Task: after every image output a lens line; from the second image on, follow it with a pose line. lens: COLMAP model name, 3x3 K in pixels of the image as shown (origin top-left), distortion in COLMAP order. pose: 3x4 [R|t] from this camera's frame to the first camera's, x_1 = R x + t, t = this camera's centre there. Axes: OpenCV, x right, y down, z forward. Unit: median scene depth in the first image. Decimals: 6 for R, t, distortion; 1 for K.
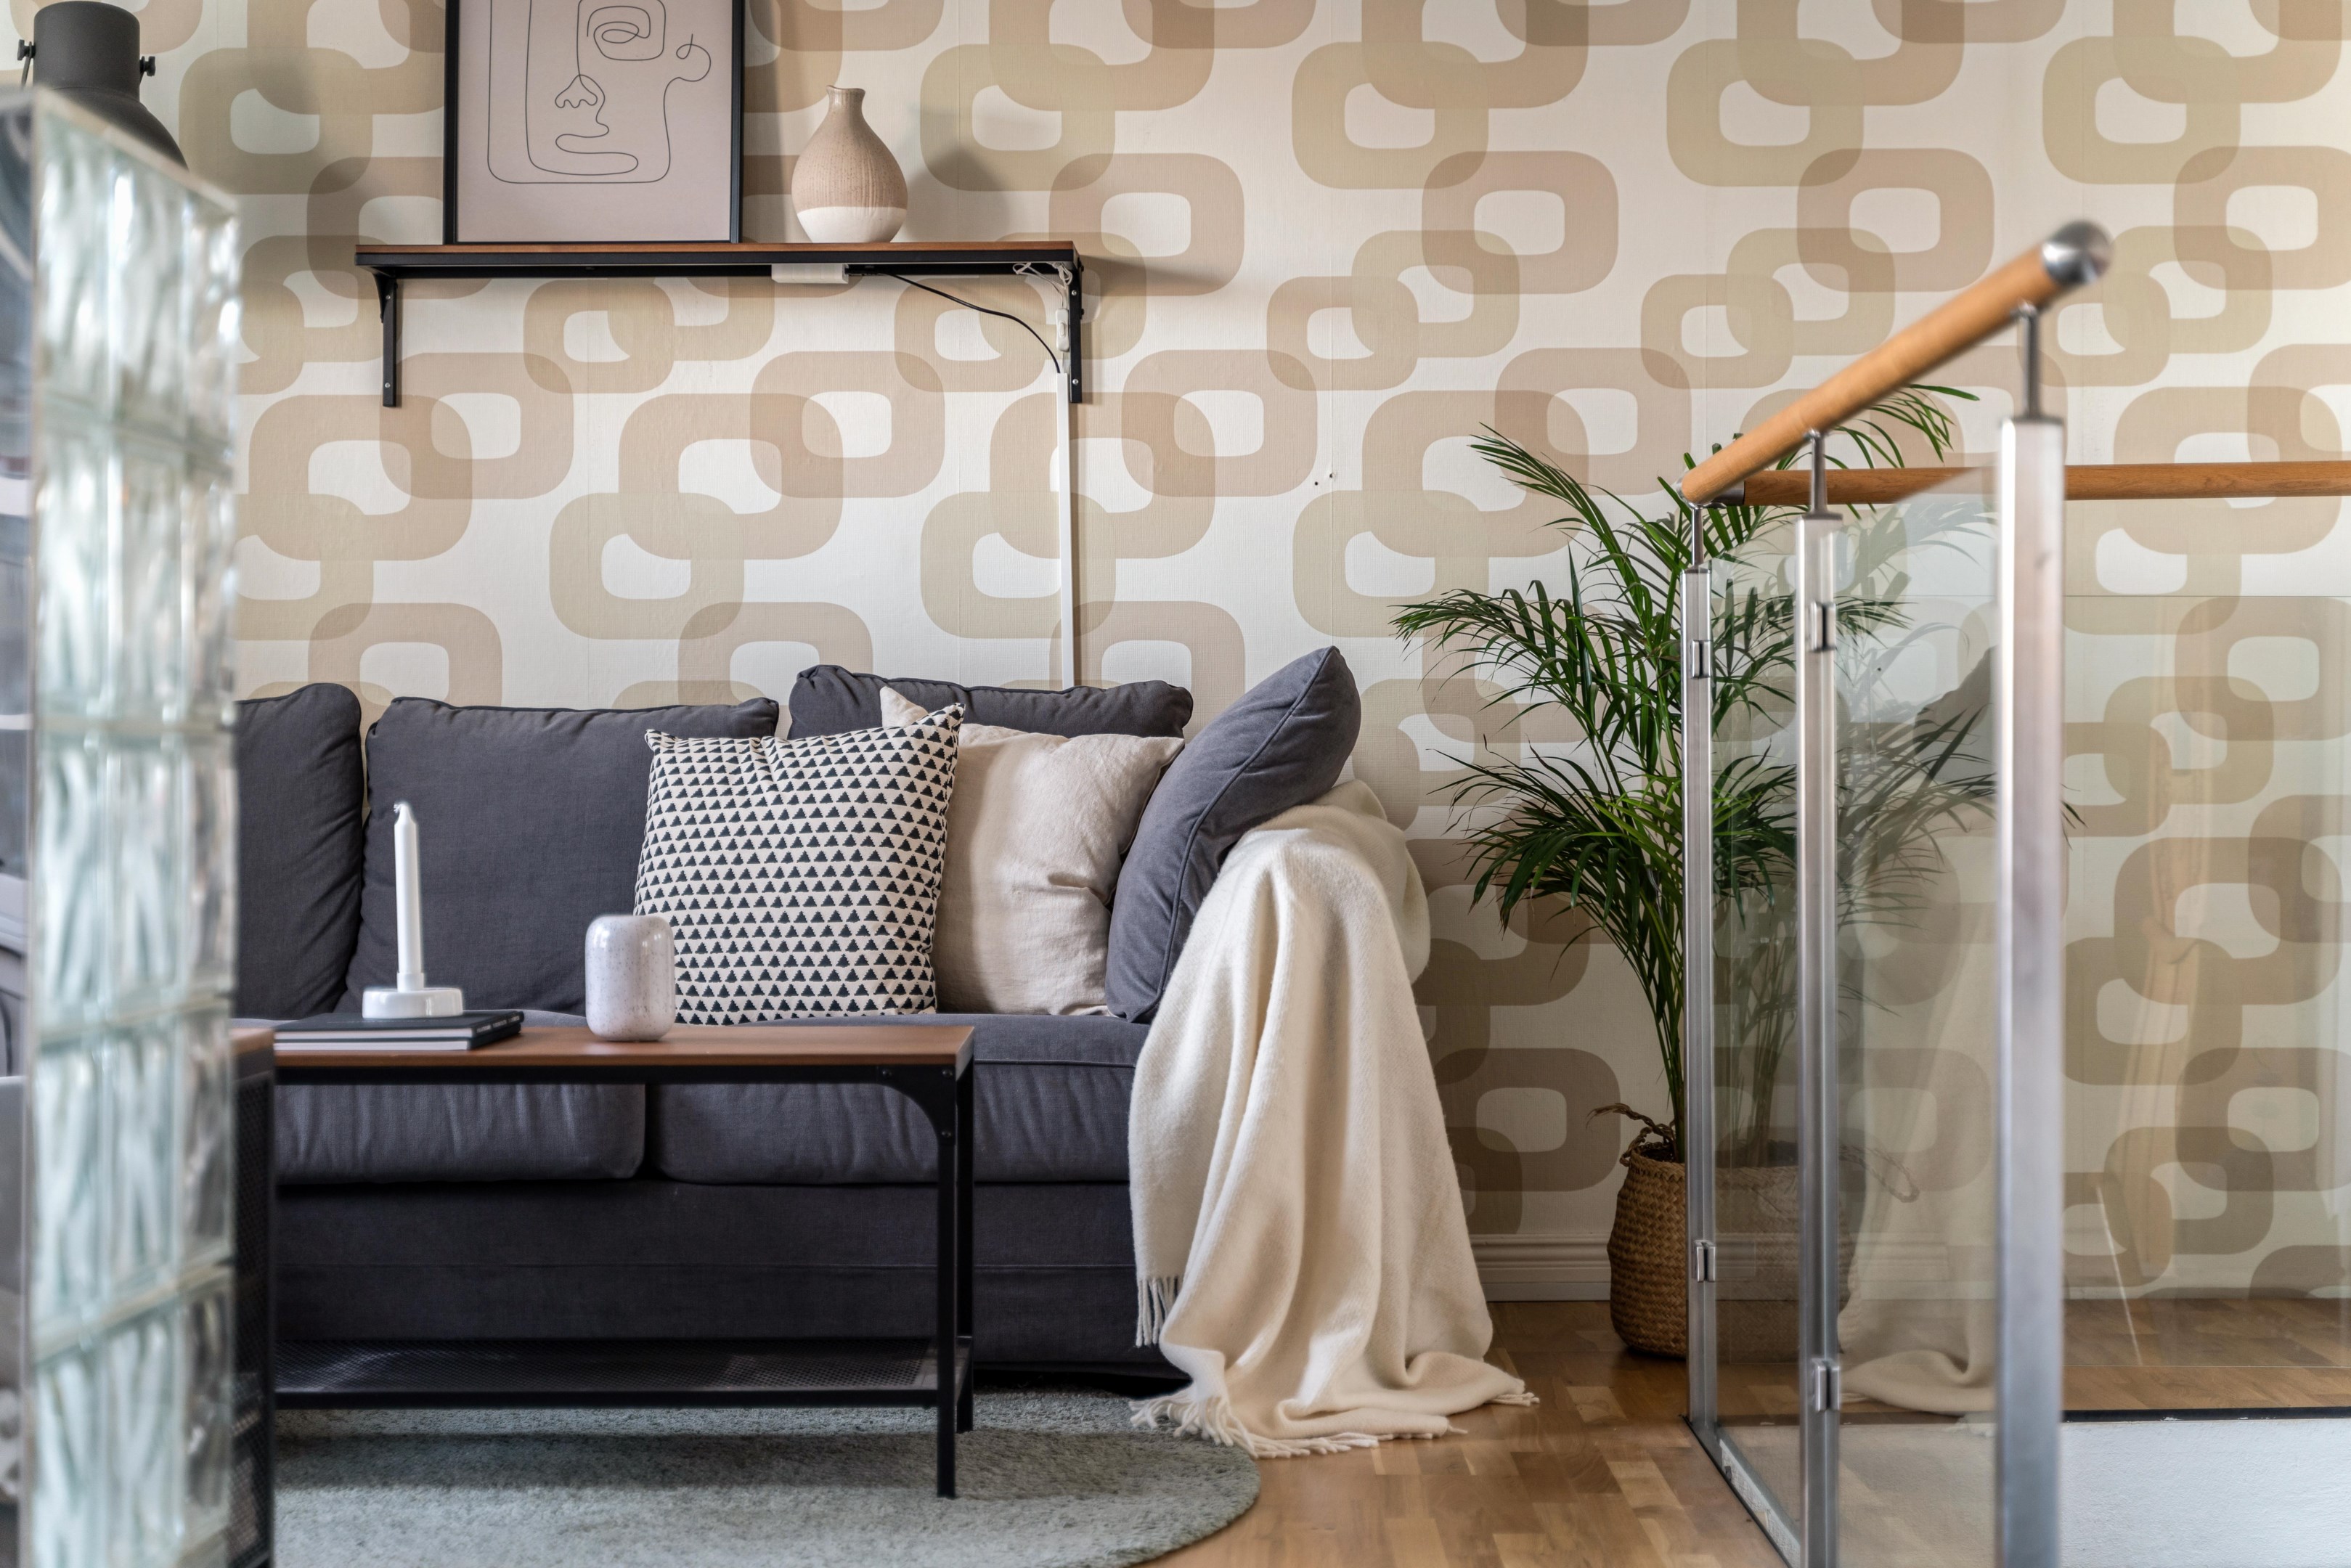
lens RADIAL K [[3295.5, 0, 1164.2], [0, 3295.5, 762.7], [0, 0, 1]] dist [-0.004987, 0.000000]
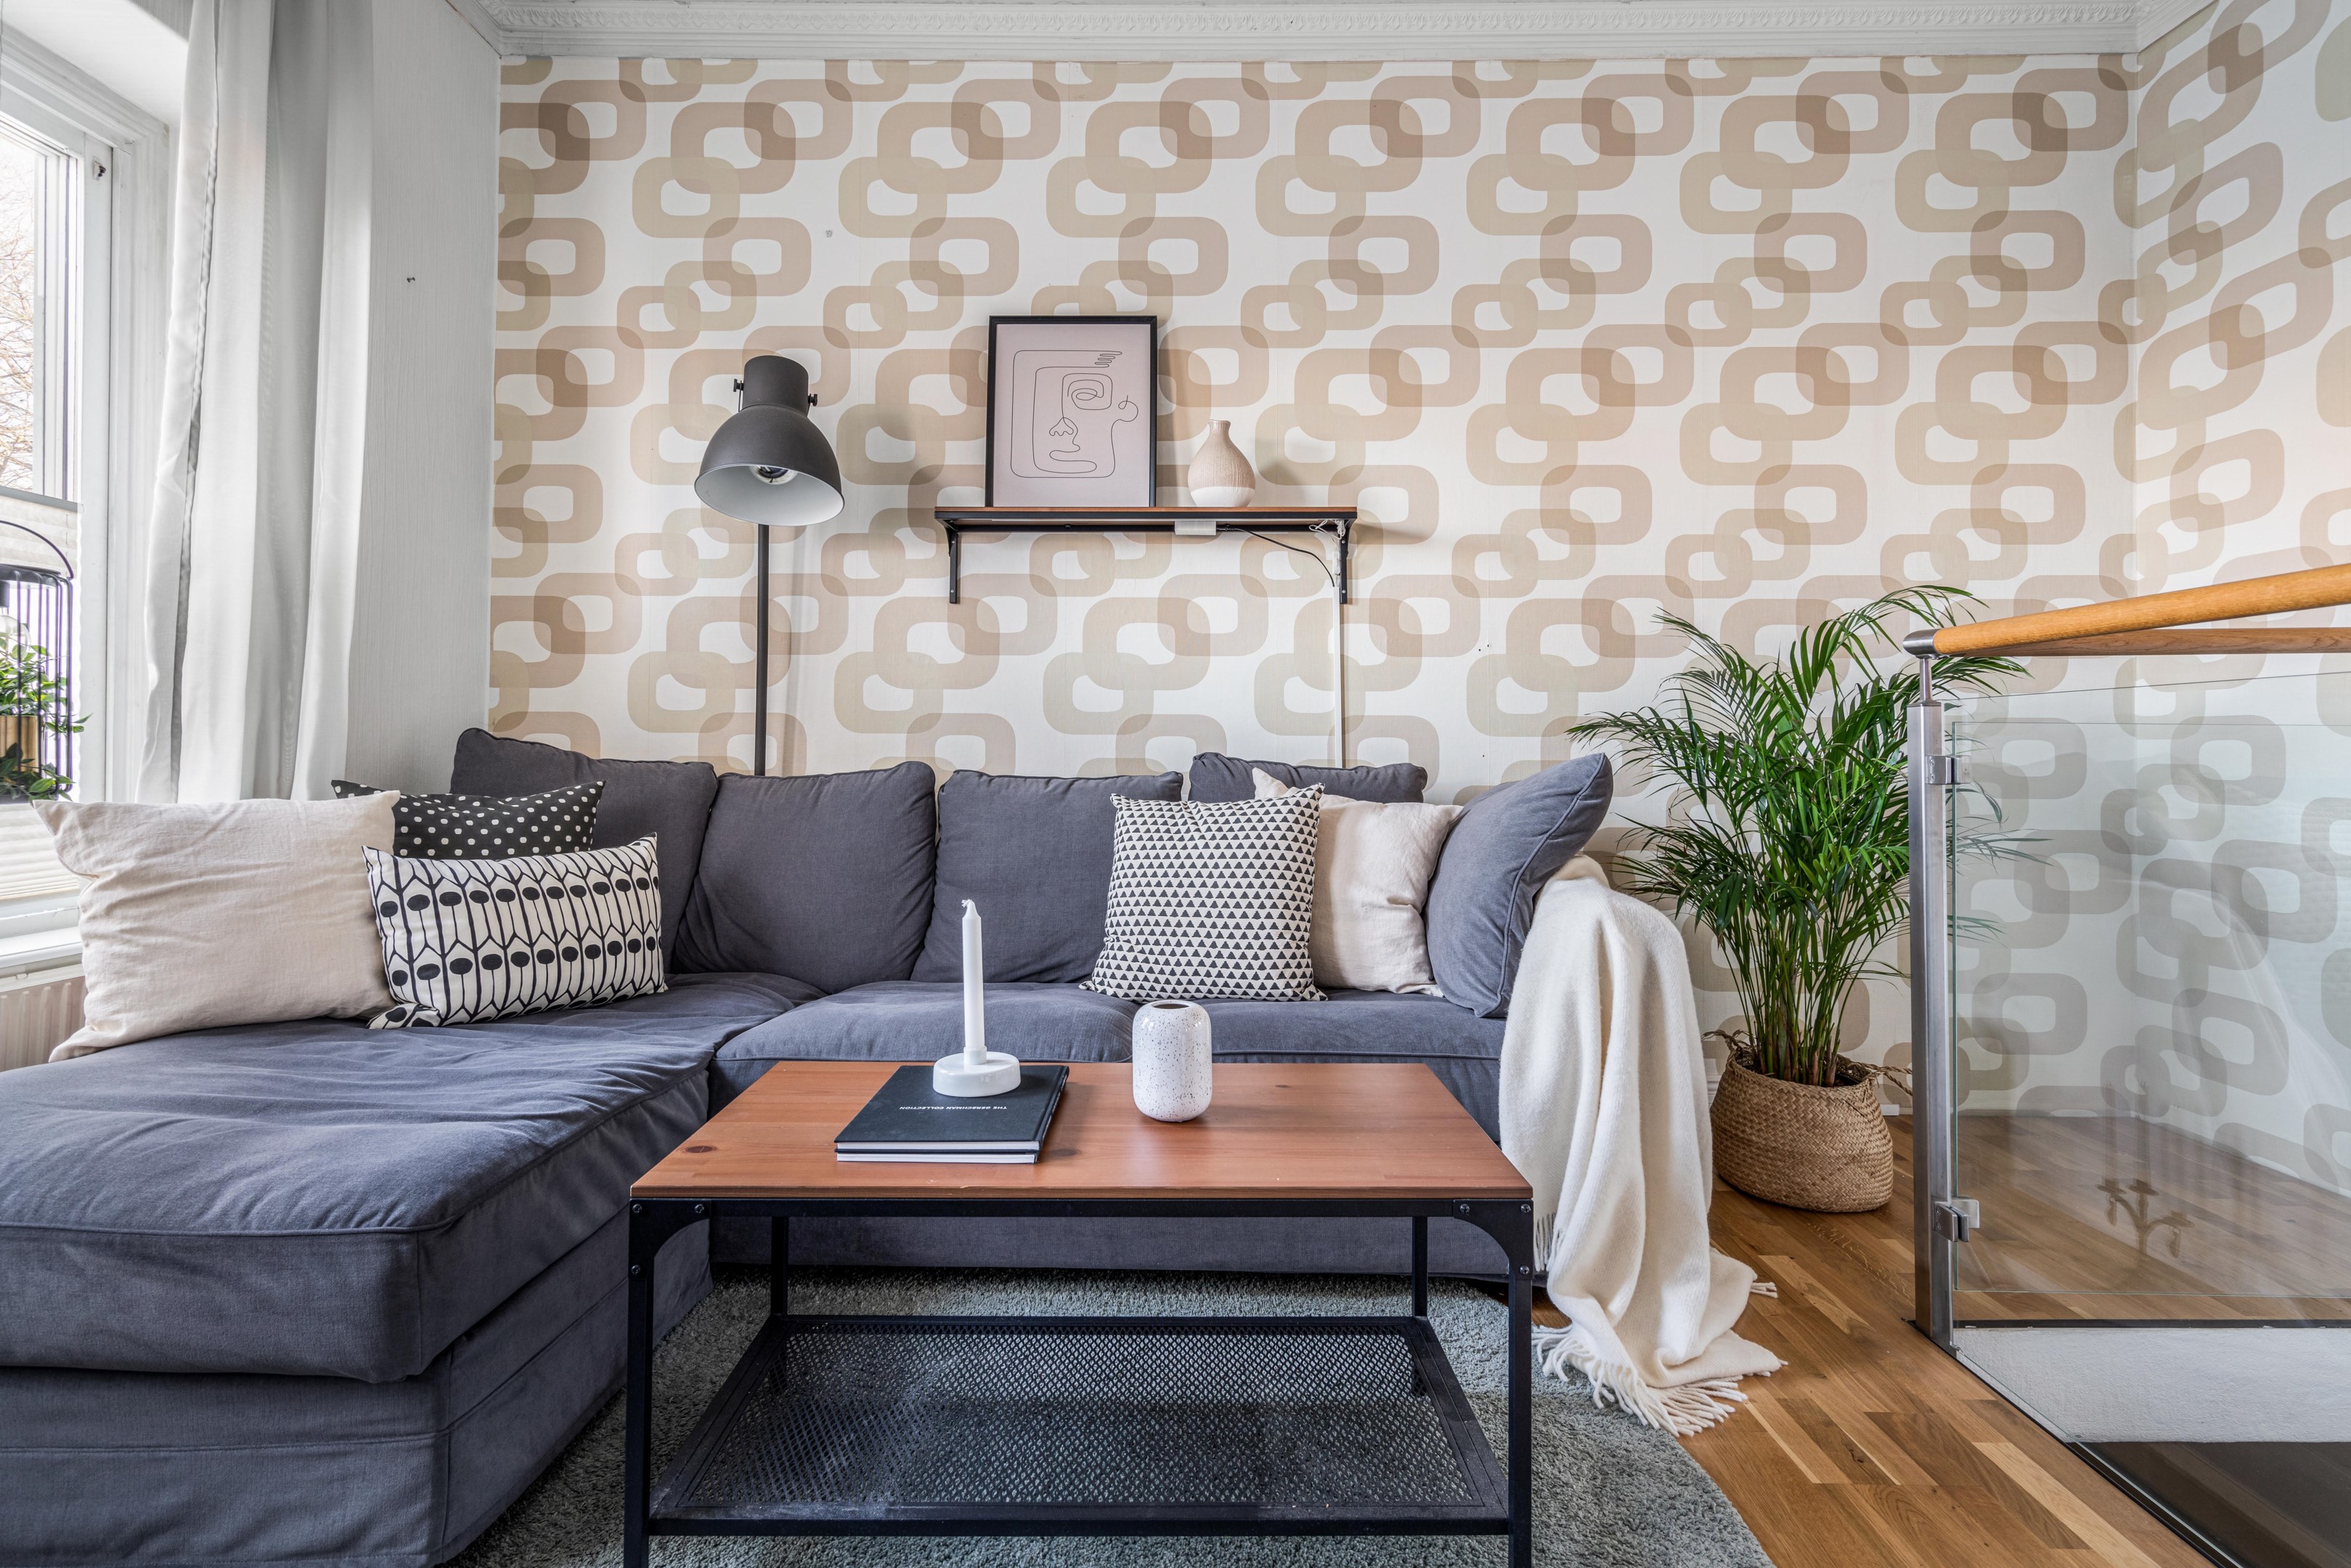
lens RADIAL K [[1187.8, 0, 1280.2], [0, 1187.8, 737.3], [0, 0, 1]] dist [-0.002689, 0.002171]
pose [[0.999044, 0.005301, 0.043384, -0.095938], [-0.004343, 0.999745, -0.022152, -0.024661], [-0.043490, 0.021942, 0.998813, 0.393283]]
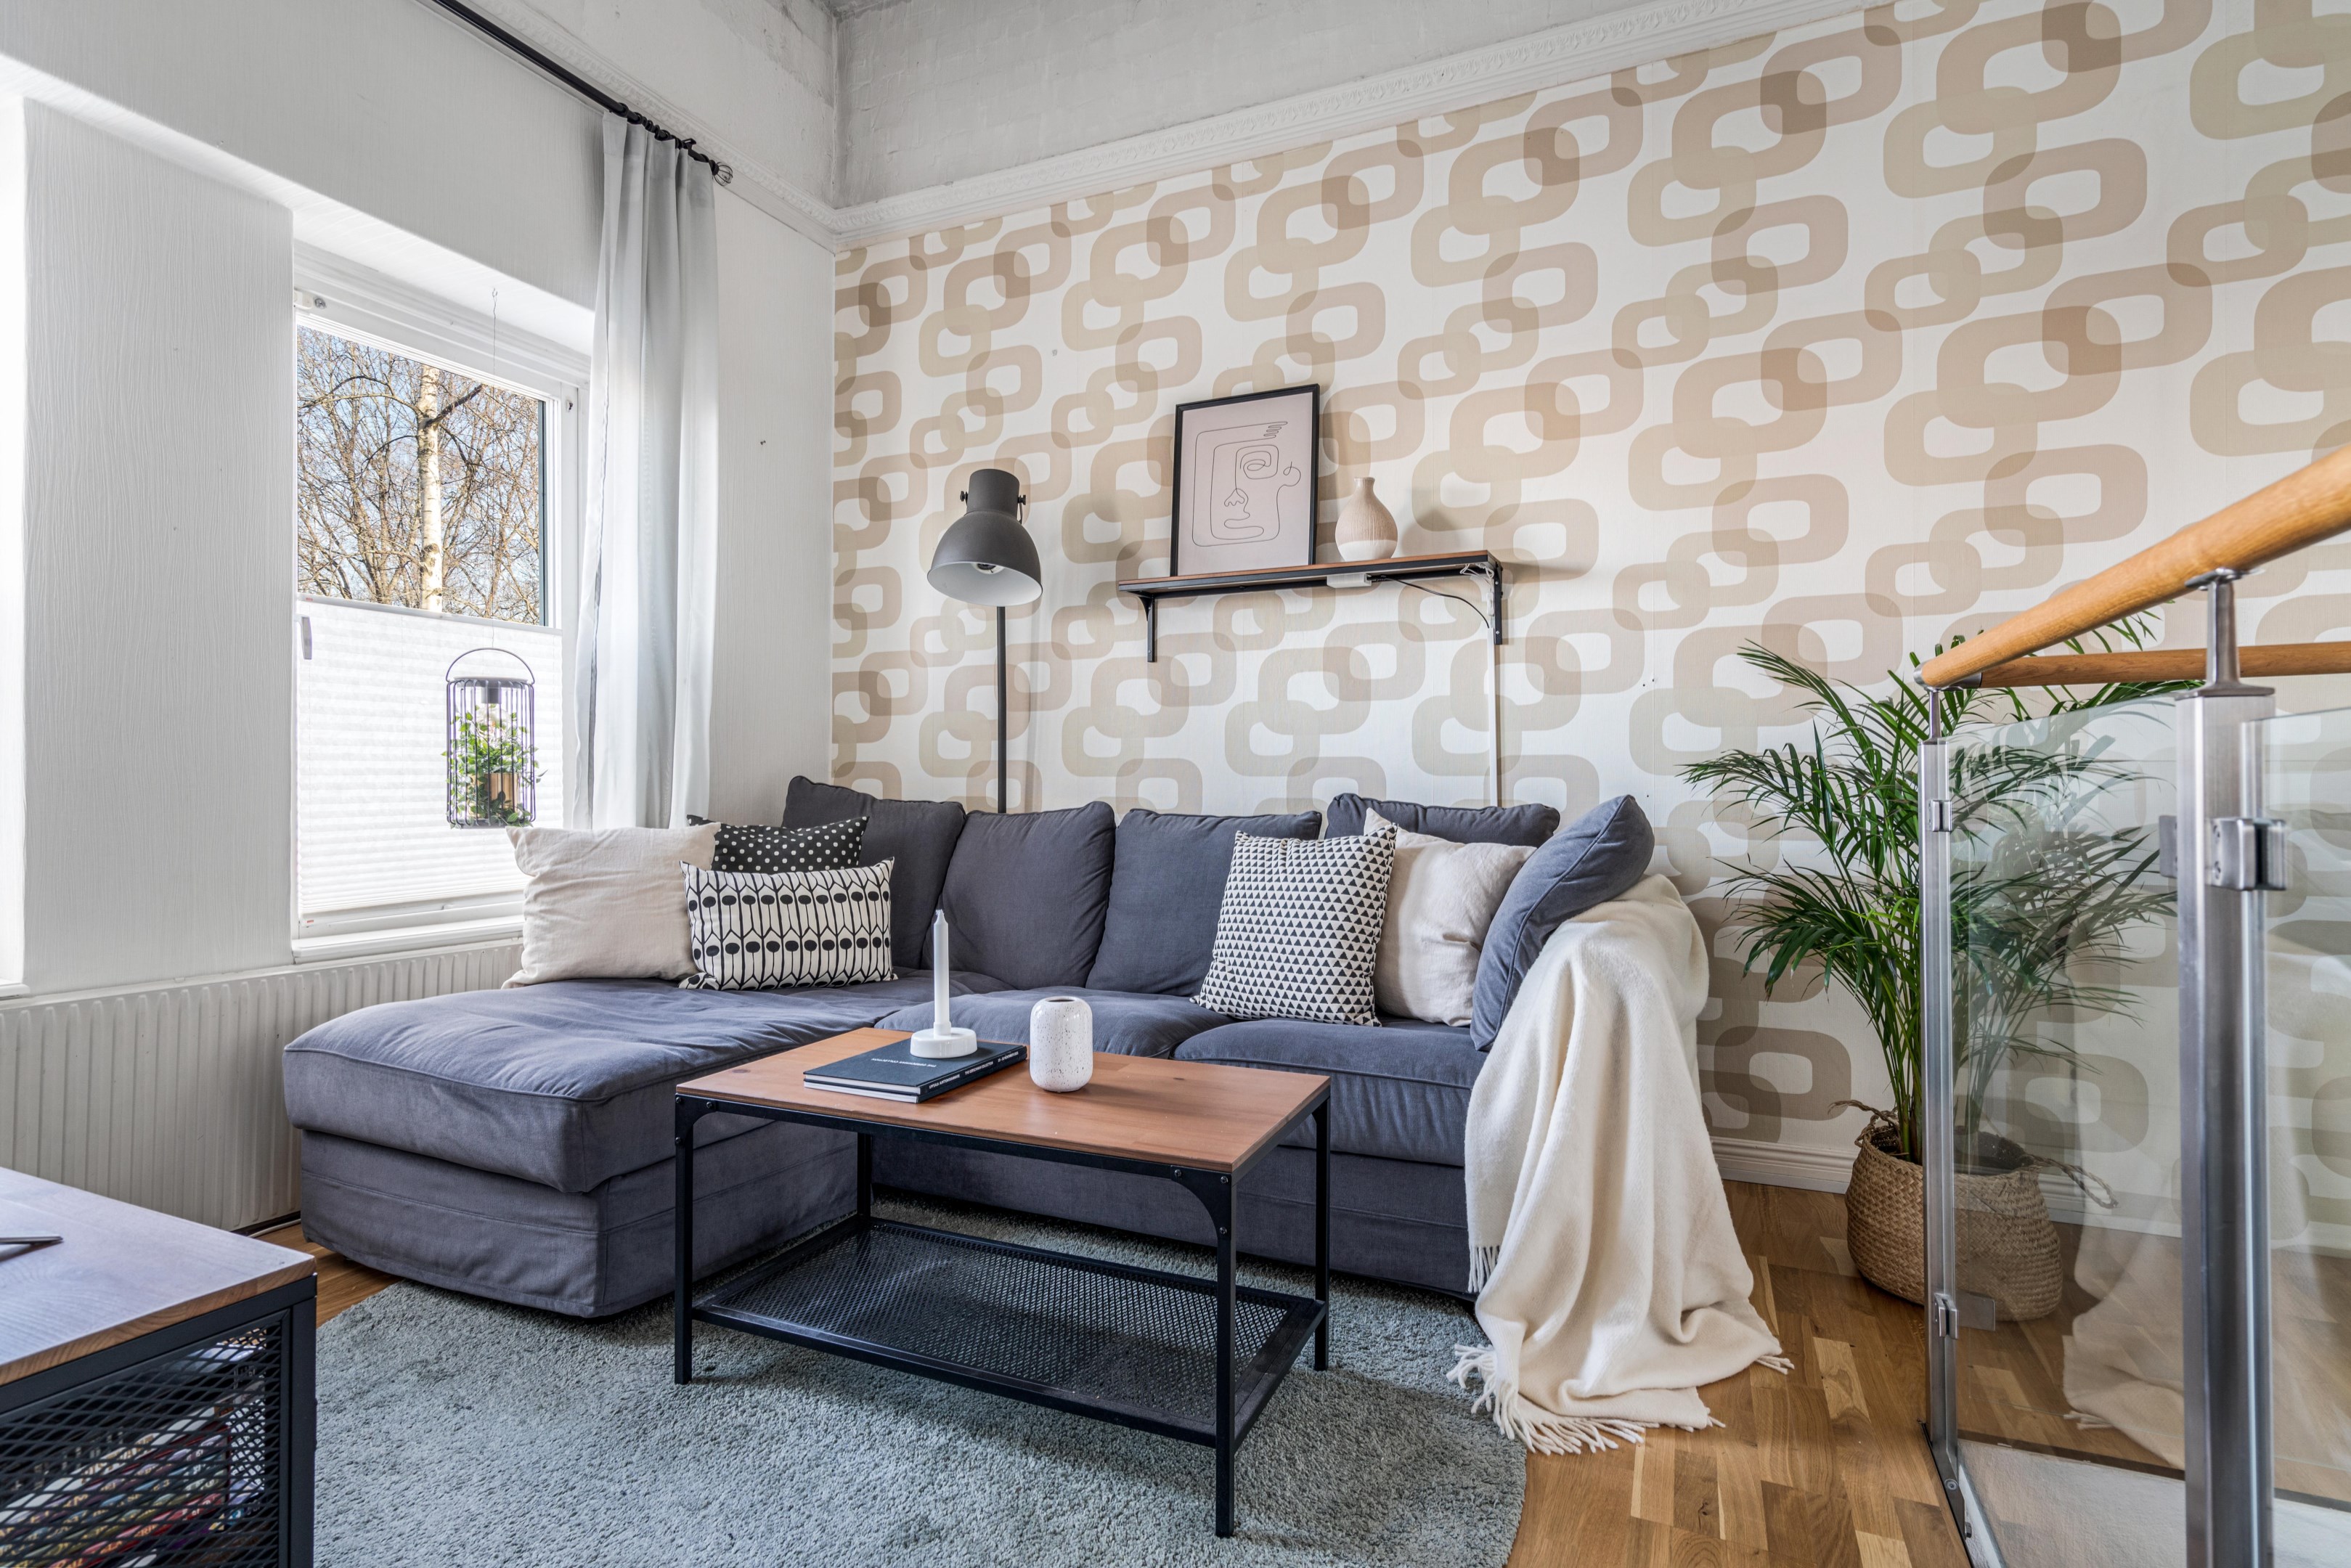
lens RADIAL K [[1187.8, 0, 1136.8], [0, 1187.8, 784.1], [0, 0, 1]] dist [-0.002689, 0.002171]
pose [[0.923031, 0.000075, -0.384727, 0.043411], [-0.004954, 0.999919, -0.011691, -0.027159], [0.384695, 0.012697, 0.922956, 0.360569]]
